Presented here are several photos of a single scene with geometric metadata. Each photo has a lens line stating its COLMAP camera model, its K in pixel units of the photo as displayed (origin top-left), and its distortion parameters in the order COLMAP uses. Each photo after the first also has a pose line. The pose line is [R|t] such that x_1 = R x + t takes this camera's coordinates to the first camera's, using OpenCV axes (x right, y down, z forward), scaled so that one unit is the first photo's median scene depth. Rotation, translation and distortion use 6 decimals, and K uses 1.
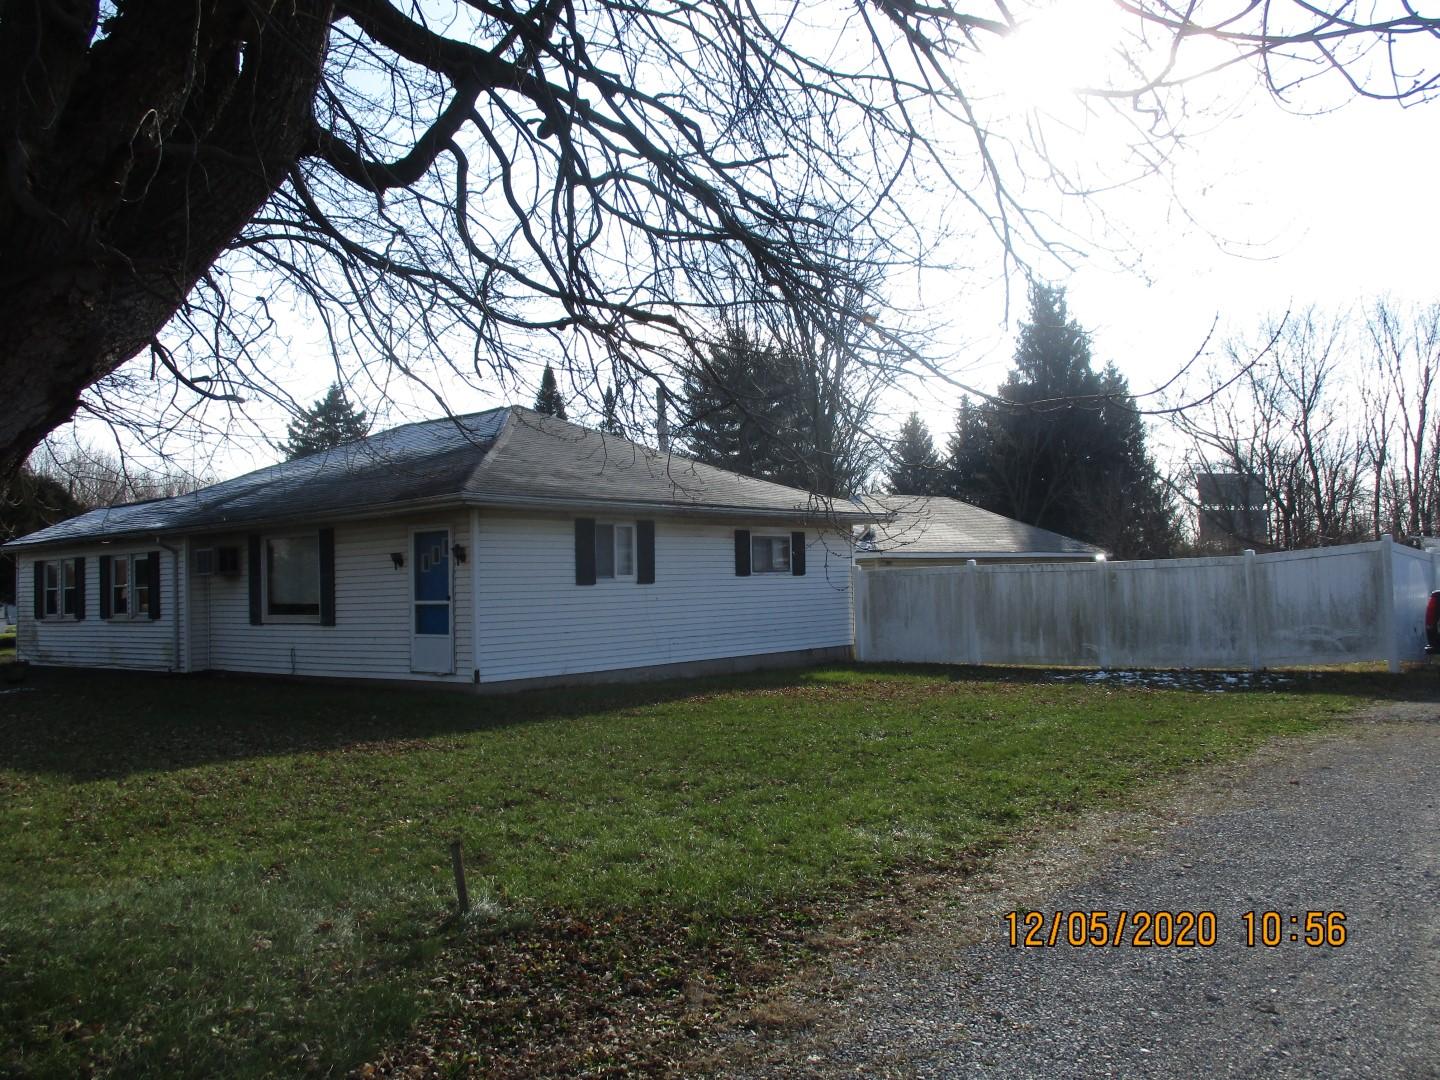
lens RADIAL K [[1219.0, 0, 719.1], [0, 1219.0, 542.8], [0, 0, 1]] dist [0.008563, 0.006348]
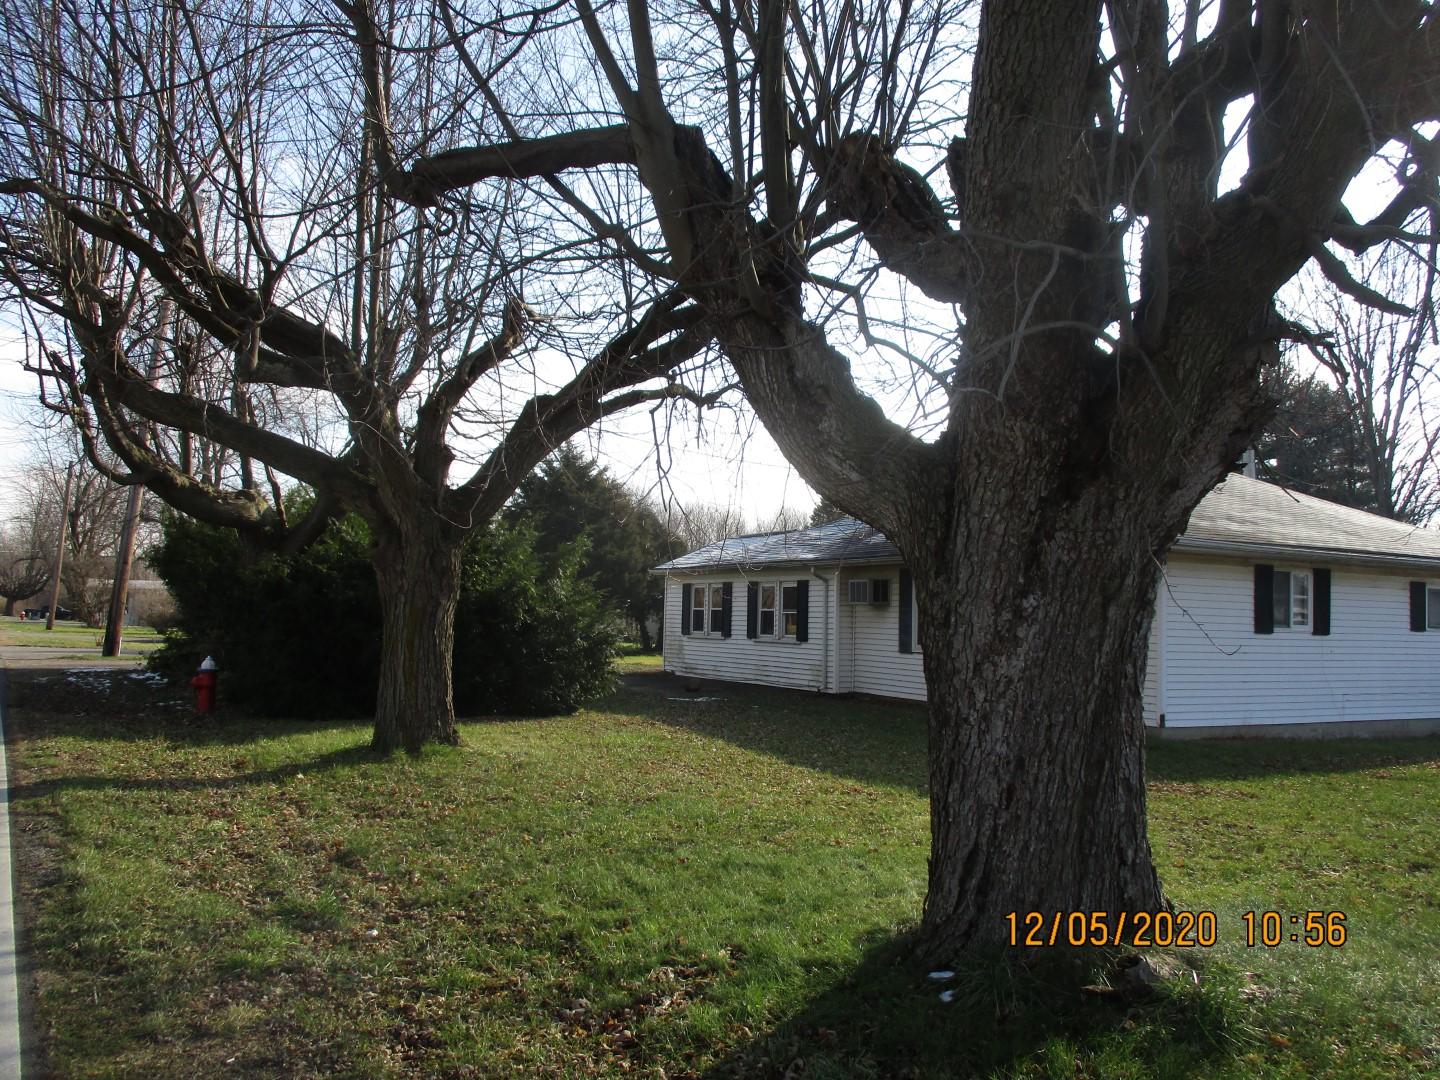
lens RADIAL K [[1219.0, 0, 719.4], [0, 1219.0, 536.5], [0, 0, 1]] dist [0.008563, 0.006348]
pose [[0.937914, 0.026456, -0.345857, -0.158906], [-0.036917, 0.999037, -0.023694, -0.002913], [0.344898, 0.034991, 0.937988, -0.051384]]
